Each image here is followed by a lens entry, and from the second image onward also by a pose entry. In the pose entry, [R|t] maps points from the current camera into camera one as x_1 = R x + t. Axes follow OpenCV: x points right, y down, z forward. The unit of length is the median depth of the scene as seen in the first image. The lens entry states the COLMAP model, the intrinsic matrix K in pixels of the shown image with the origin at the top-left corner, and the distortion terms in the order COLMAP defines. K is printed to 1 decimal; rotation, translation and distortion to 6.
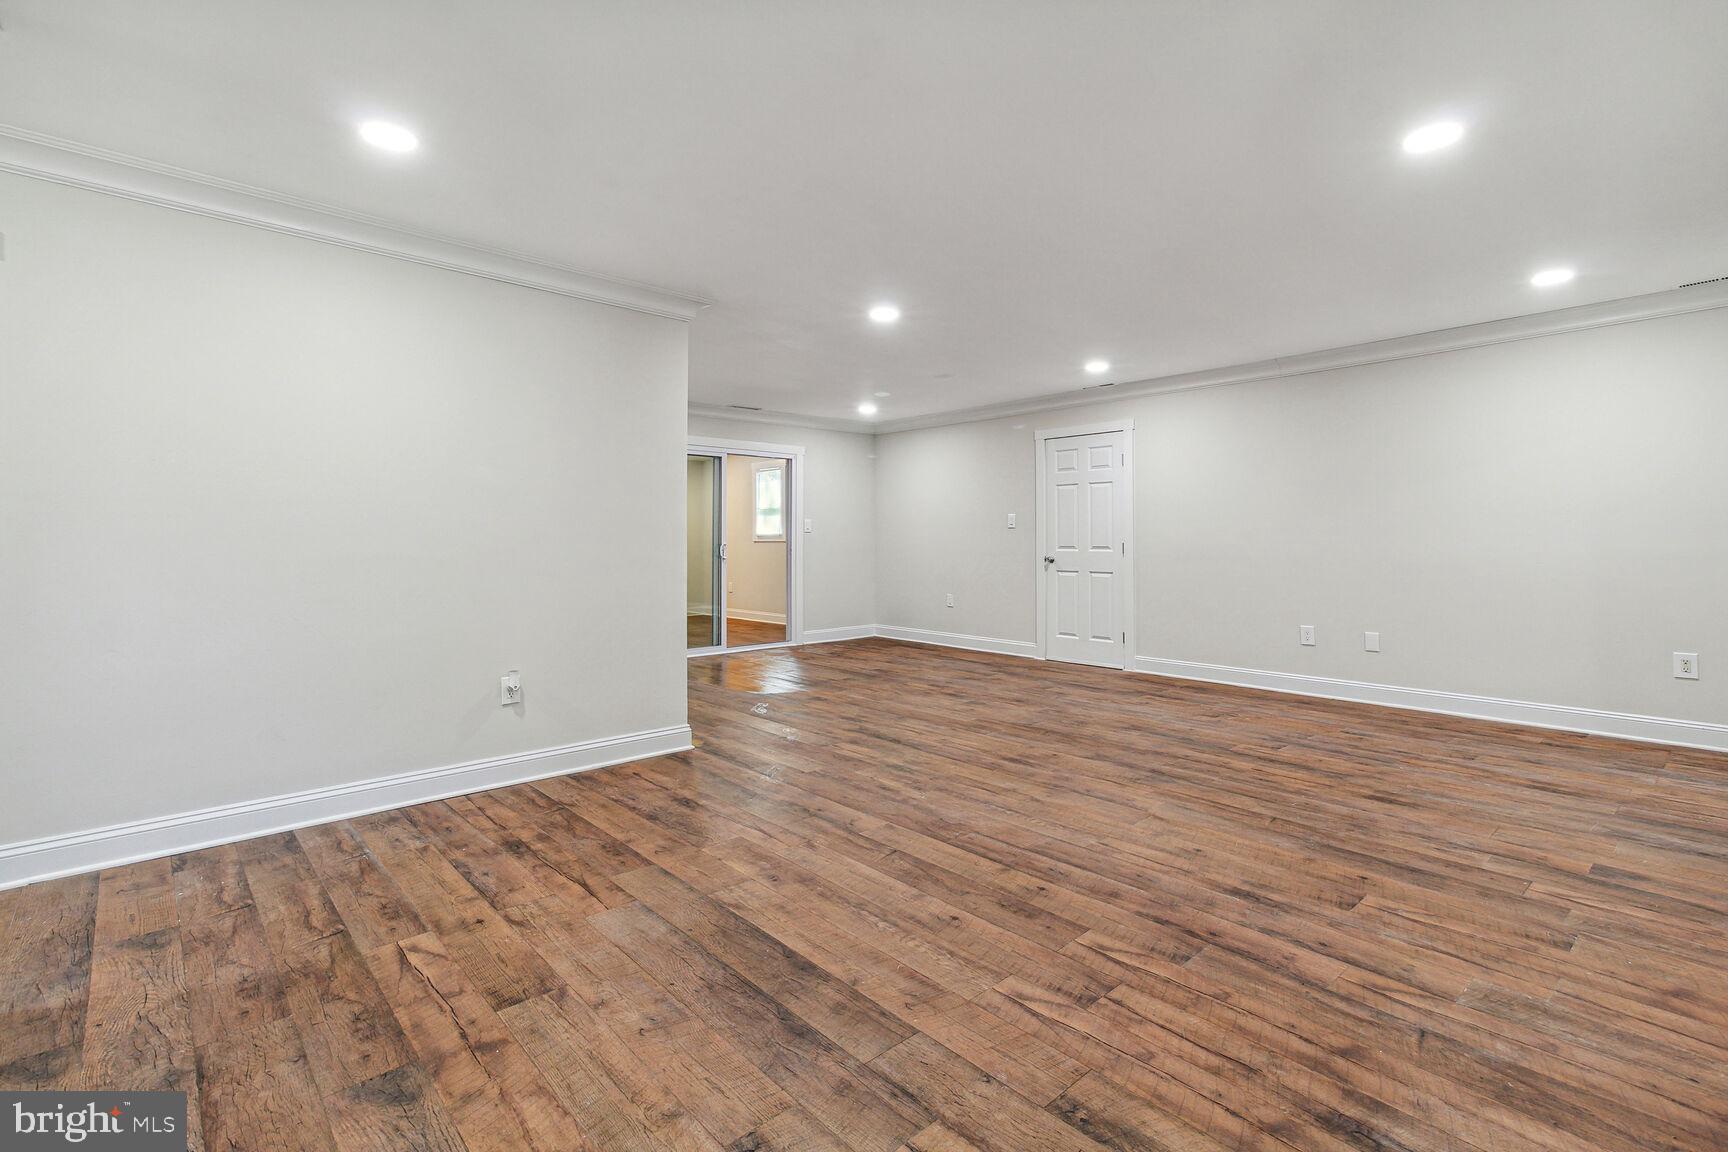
lens RADIAL K [[806.0, 0, 871.9], [0, 806.0, 542.5], [0, 0, 1]] dist [0.022341, 0.000097]
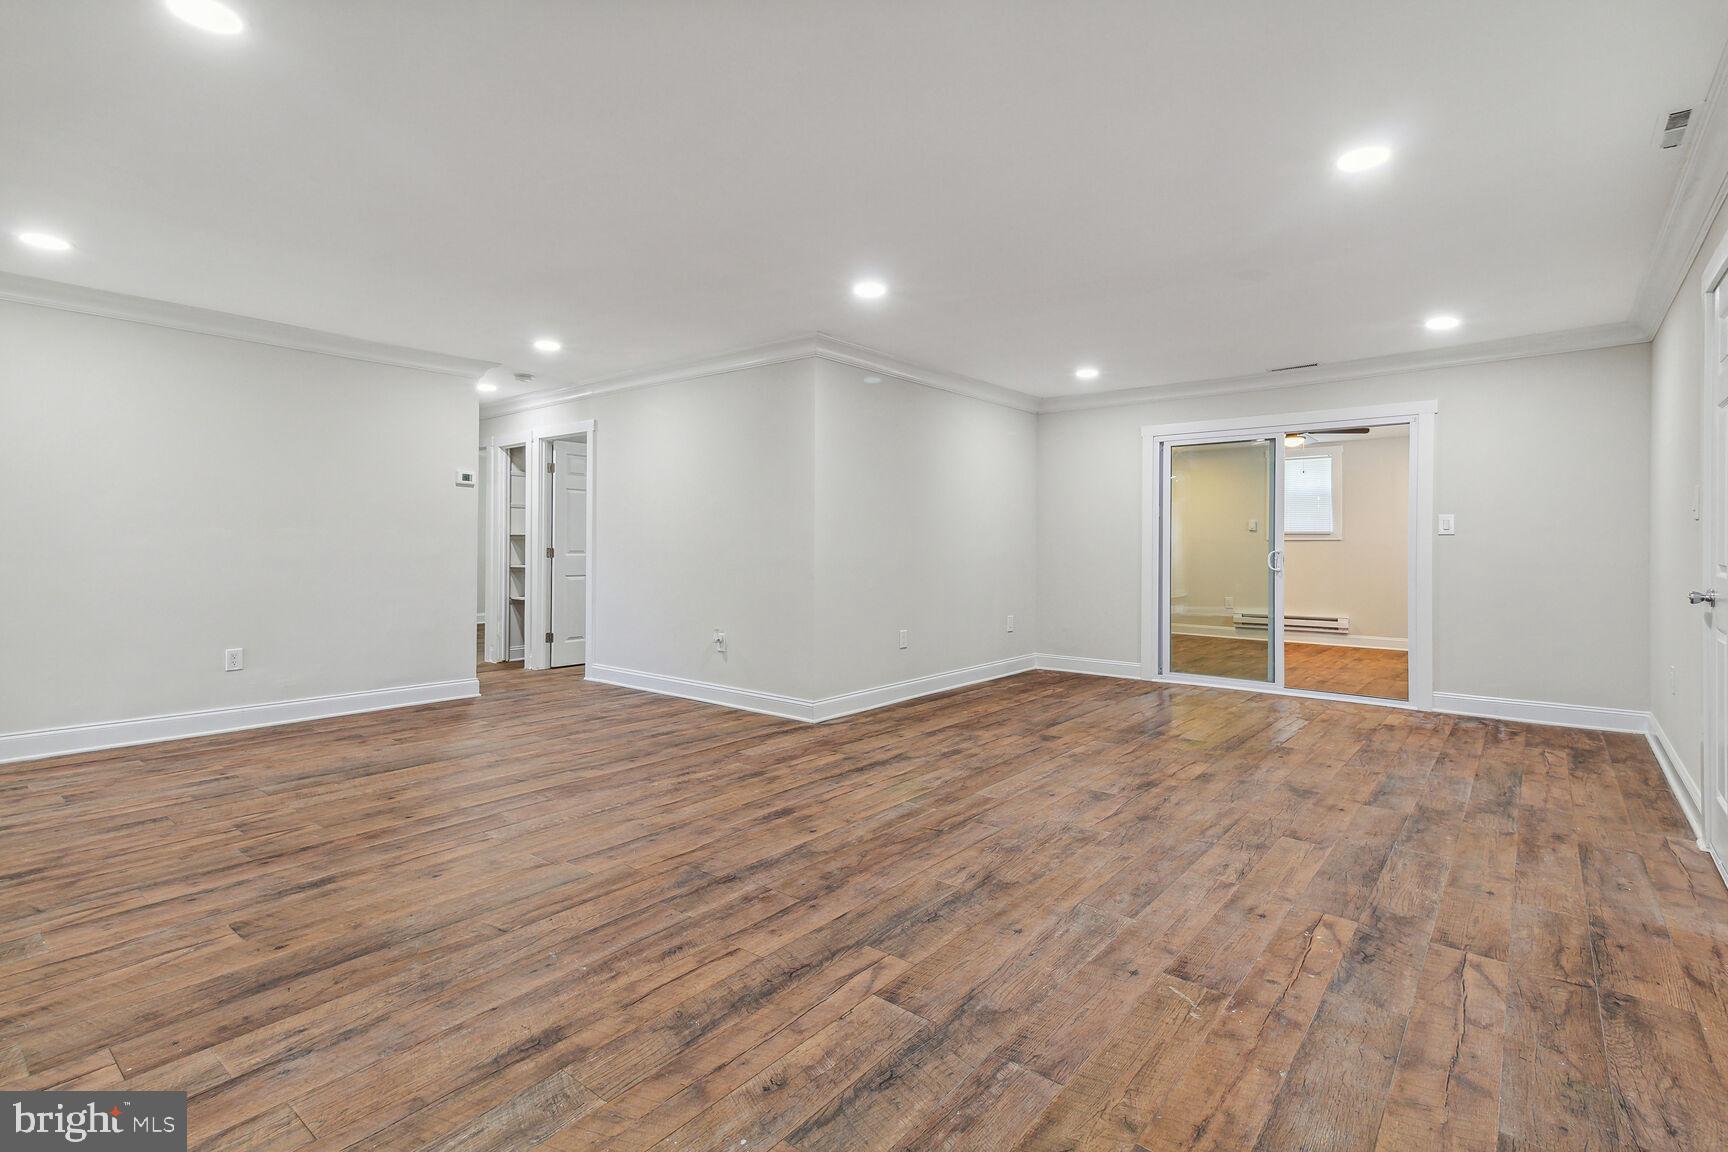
lens RADIAL K [[807.0, 0, 882.9], [0, 807.0, 572.9], [0, 0, 1]] dist [0.022569, 0.001405]
pose [[0.156729, 0.038685, -0.986884, 1.697525], [-0.009851, 0.999244, 0.037605, -0.012153], [0.987593, 0.003828, 0.156991, 1.652997]]
